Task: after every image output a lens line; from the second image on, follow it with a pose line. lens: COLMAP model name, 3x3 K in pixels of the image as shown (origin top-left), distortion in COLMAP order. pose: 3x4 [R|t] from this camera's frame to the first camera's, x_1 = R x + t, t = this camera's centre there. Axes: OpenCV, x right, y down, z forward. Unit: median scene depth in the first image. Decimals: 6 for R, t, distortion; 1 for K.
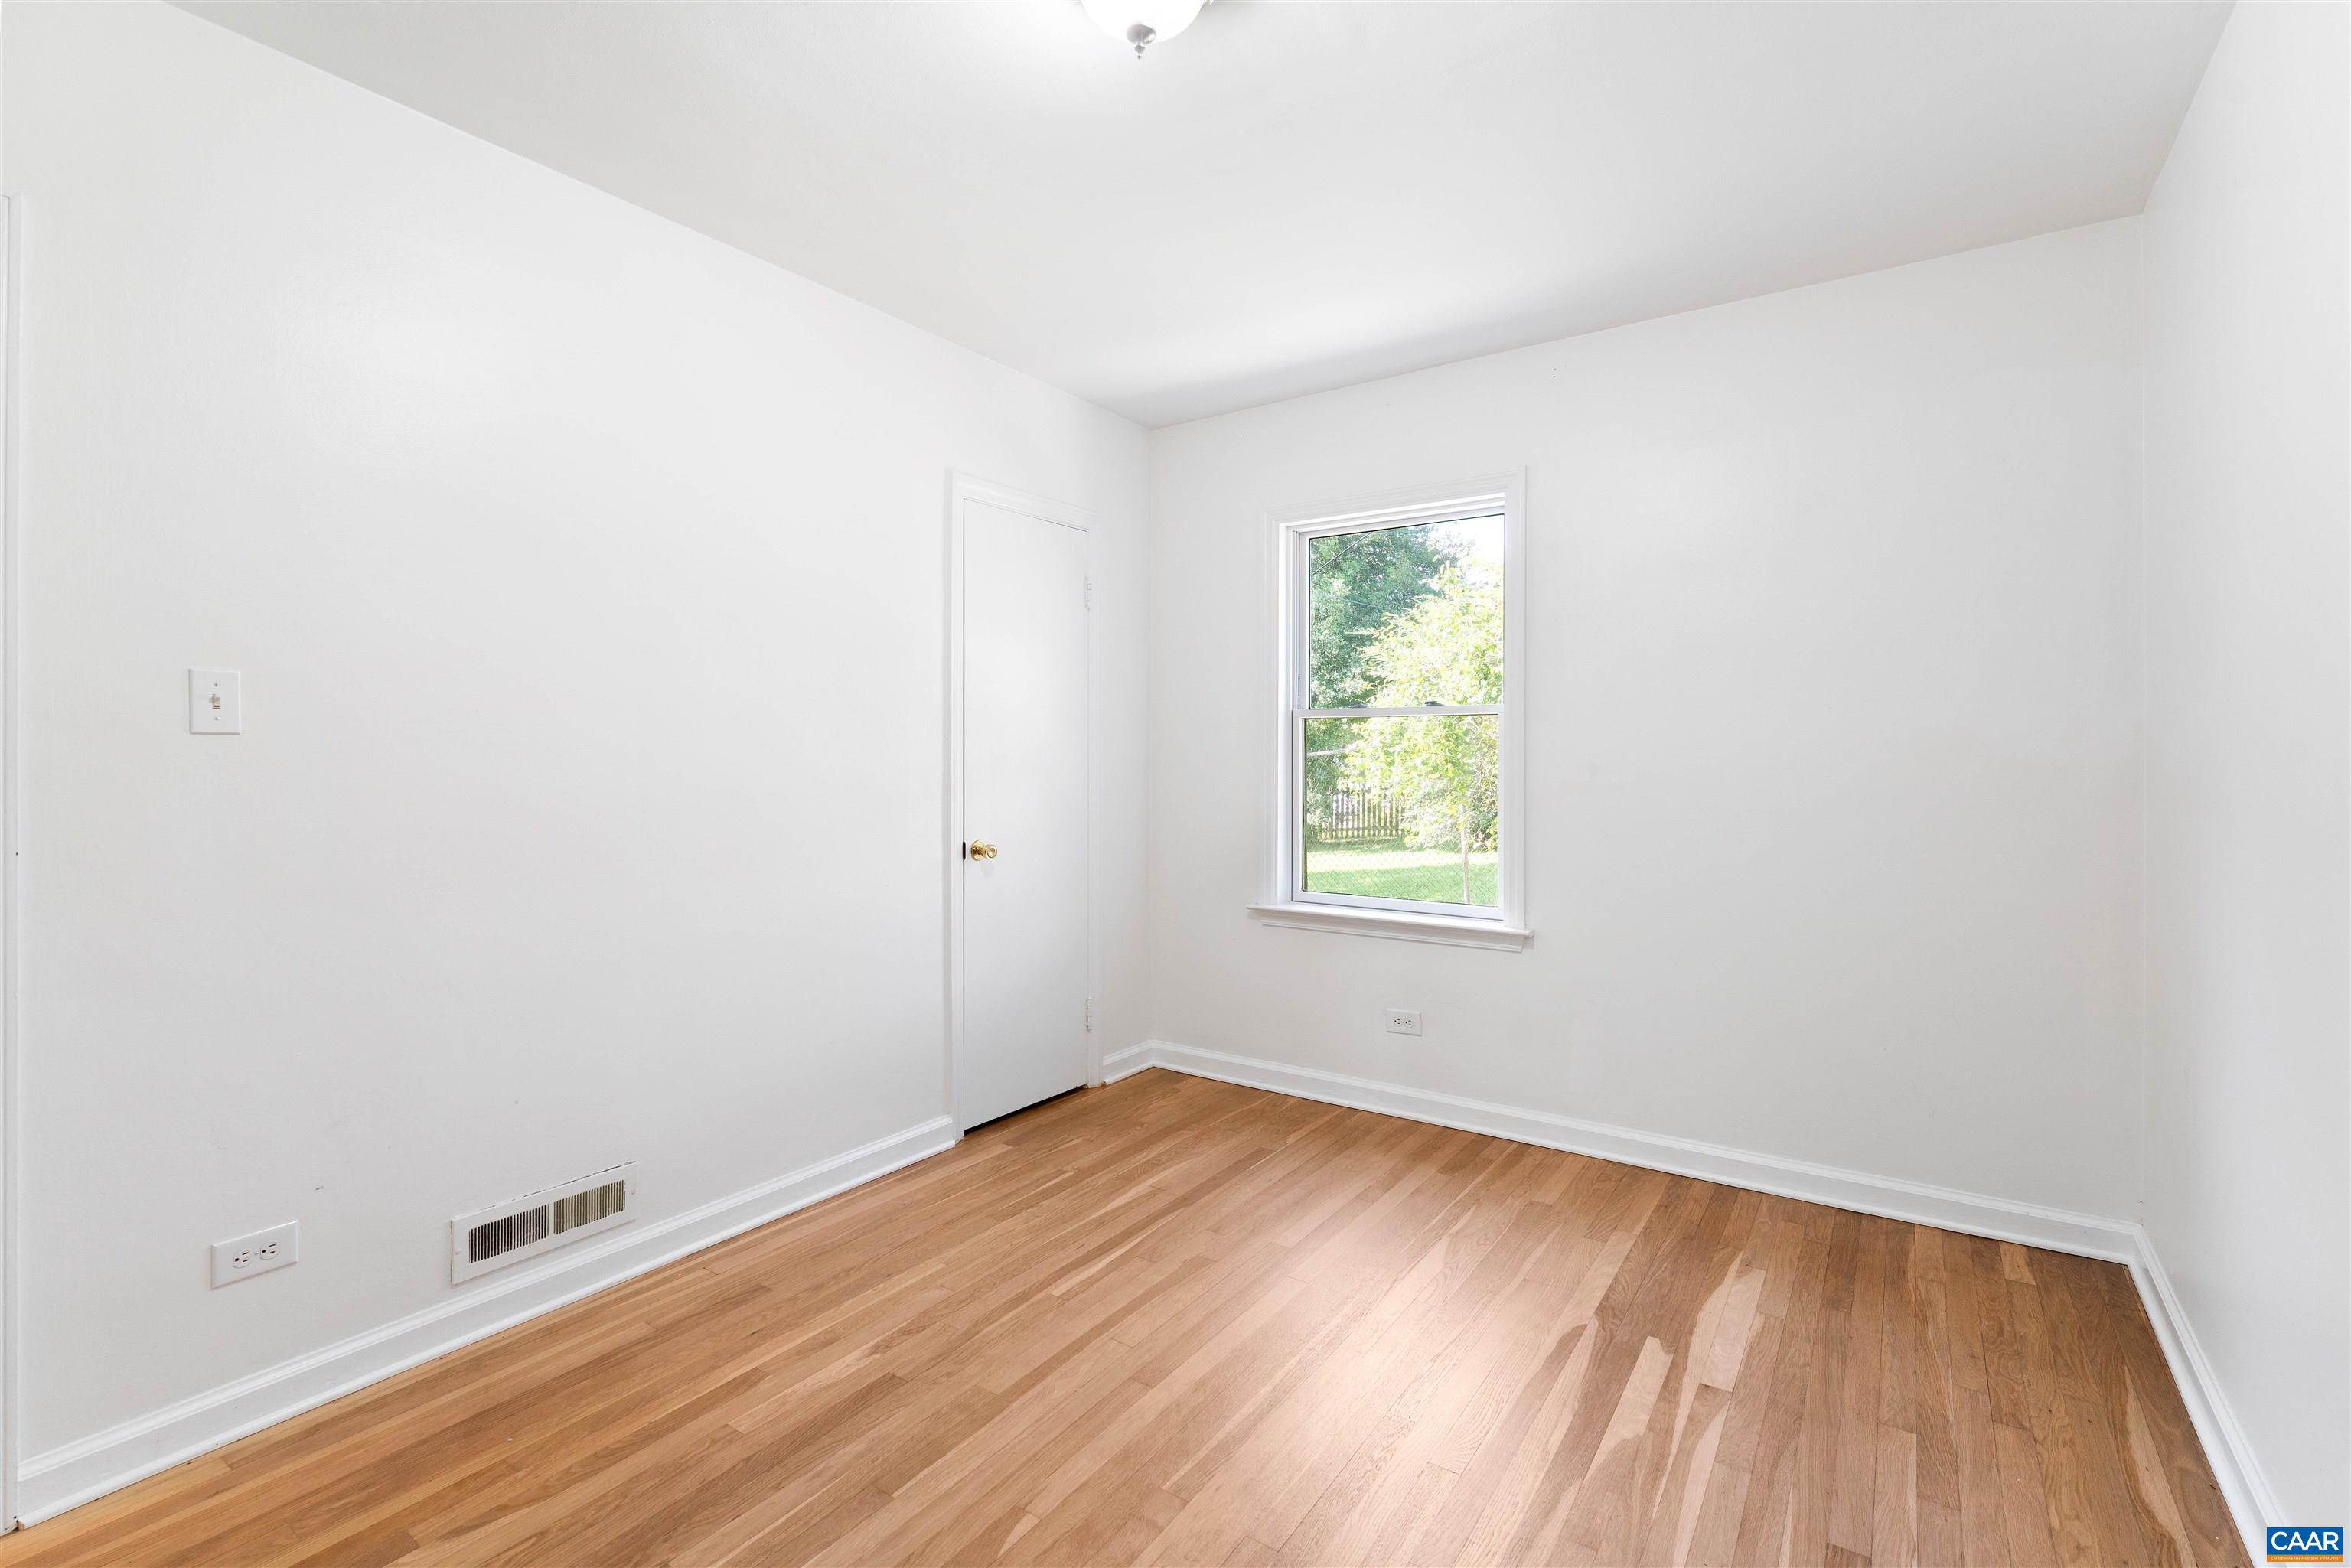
lens RADIAL K [[1071.4, 0, 1178.5], [0, 1071.4, 775.0], [0, 0, 1]] dist [-0.004942, 0.000106]
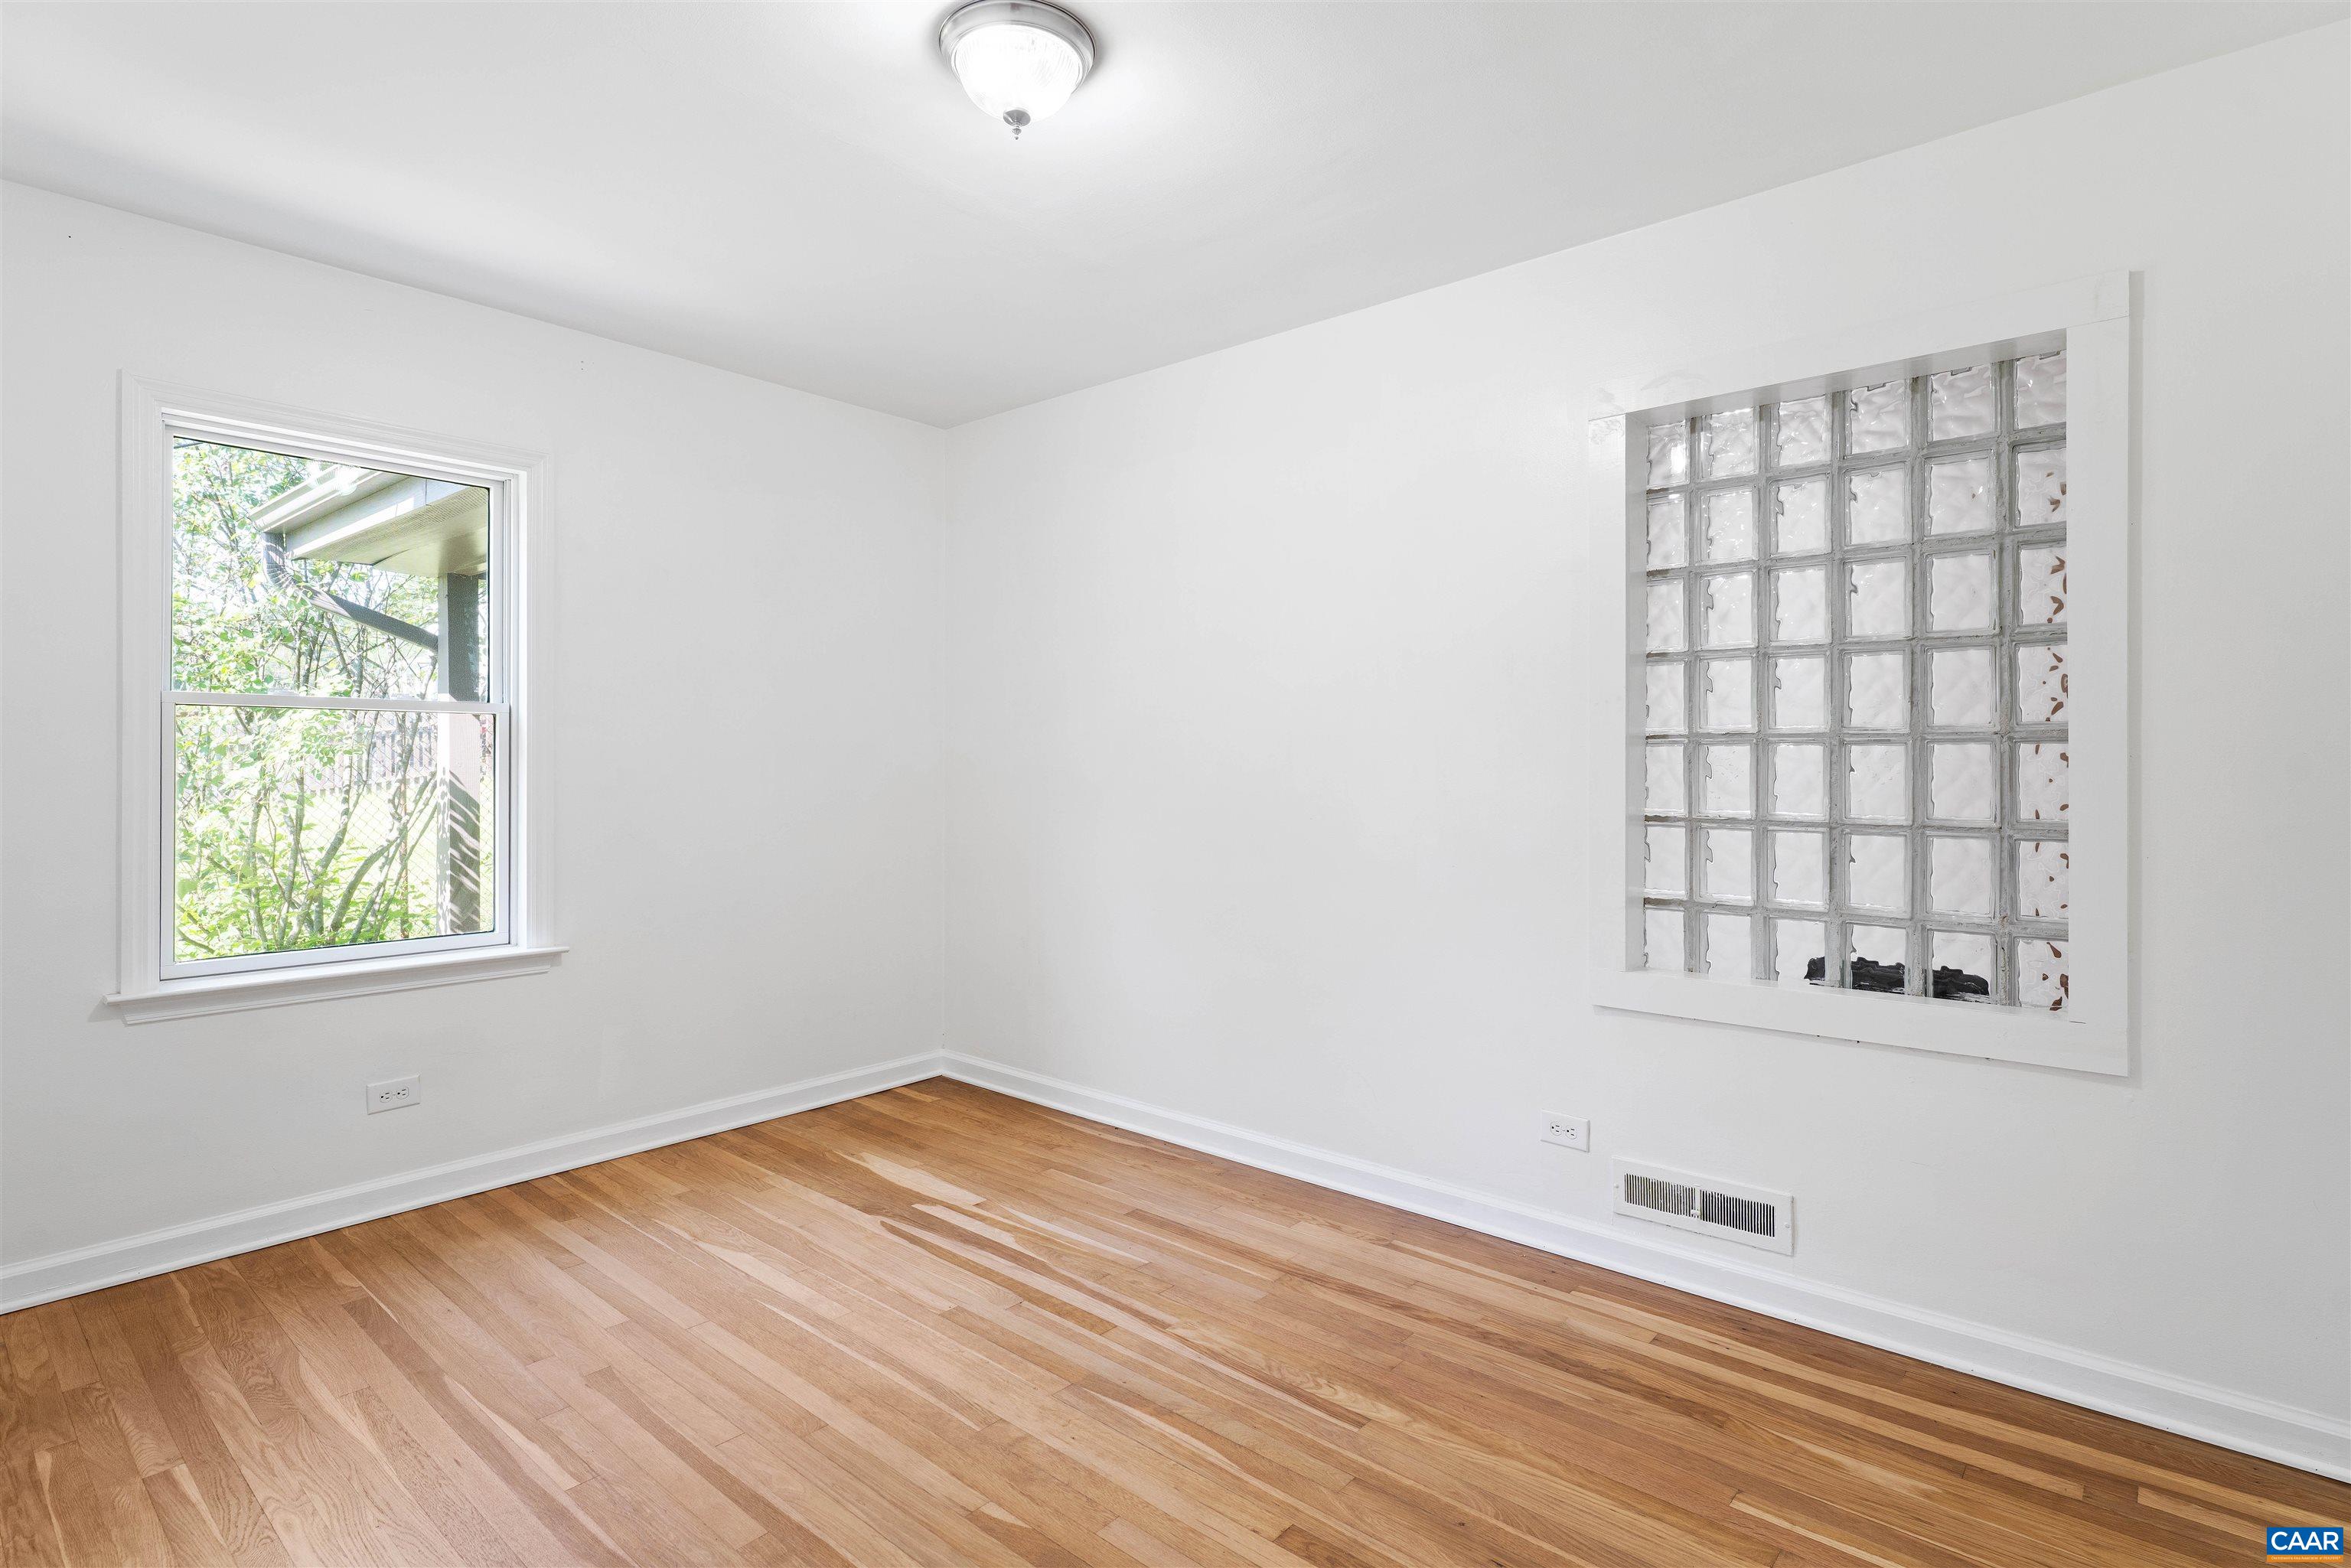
lens RADIAL K [[1118.3, 0, 1169.5], [0, 1118.3, 767.0], [0, 0, 1]] dist [-0.001735, 0.000162]
pose [[0.122201, -0.007478, 0.992477, -0.720920], [0.015258, 0.999868, 0.005655, -0.014105], [-0.992388, 0.014453, 0.122299, 0.415742]]
